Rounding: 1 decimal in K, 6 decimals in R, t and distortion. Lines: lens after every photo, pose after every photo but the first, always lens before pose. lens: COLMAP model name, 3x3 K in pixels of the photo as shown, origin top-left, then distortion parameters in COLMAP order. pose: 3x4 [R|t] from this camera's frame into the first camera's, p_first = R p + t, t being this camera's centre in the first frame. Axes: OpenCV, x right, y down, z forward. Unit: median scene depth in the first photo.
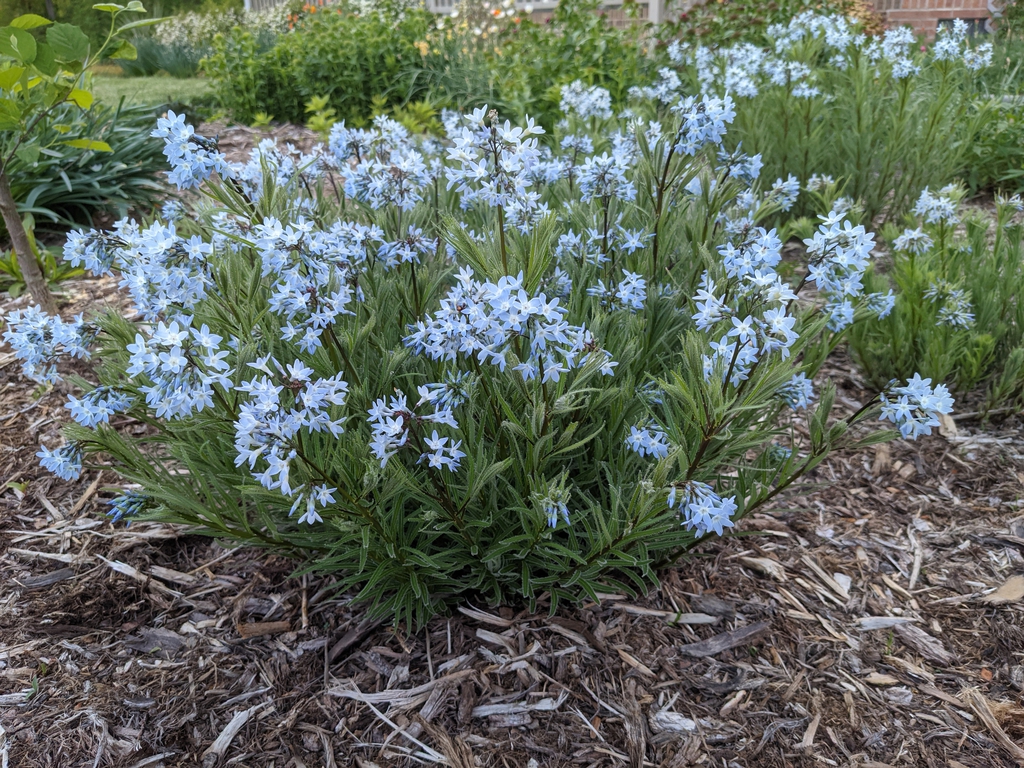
lens RADIAL K [[799.7, 0, 512.0], [0, 799.7, 384.0], [0, 0, 1]] dist [0.001490, 0.000134]
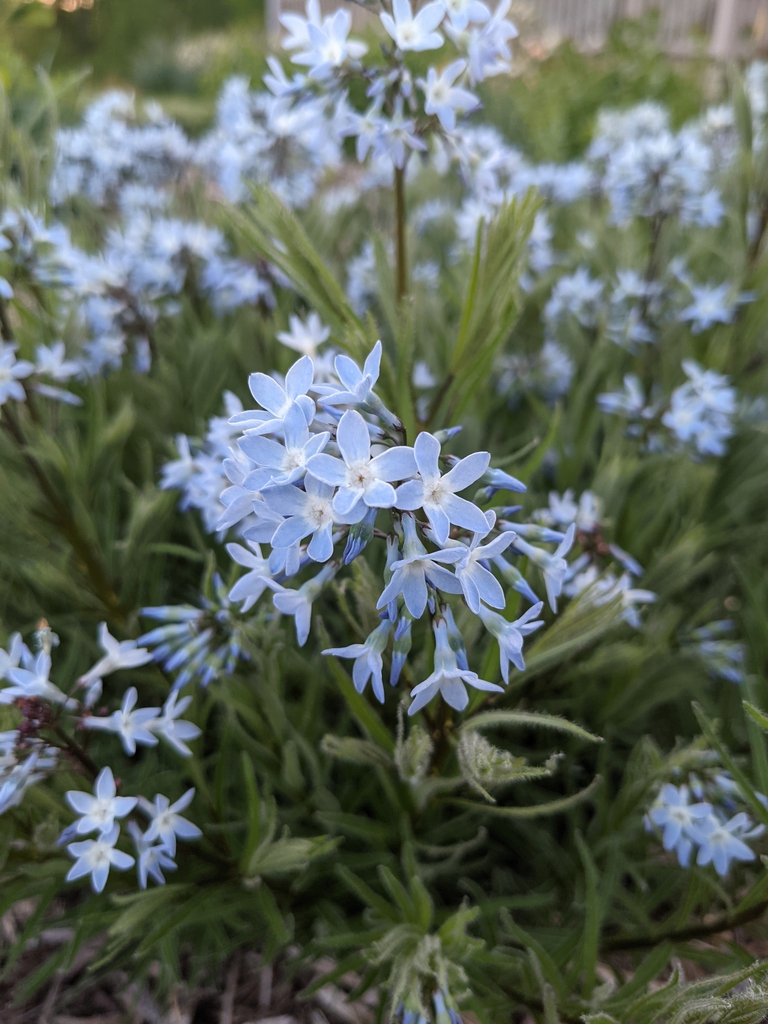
lens RADIAL K [[887.4, 0, 384.0], [0, 887.4, 512.0], [0, 0, 1]] dist [-0.039943, -0.002958]
pose [[0.984055, 0.125798, -0.125742, 0.044679], [-0.118266, 0.990806, 0.065703, -0.072157], [0.132851, -0.049784, 0.989885, 0.481266]]
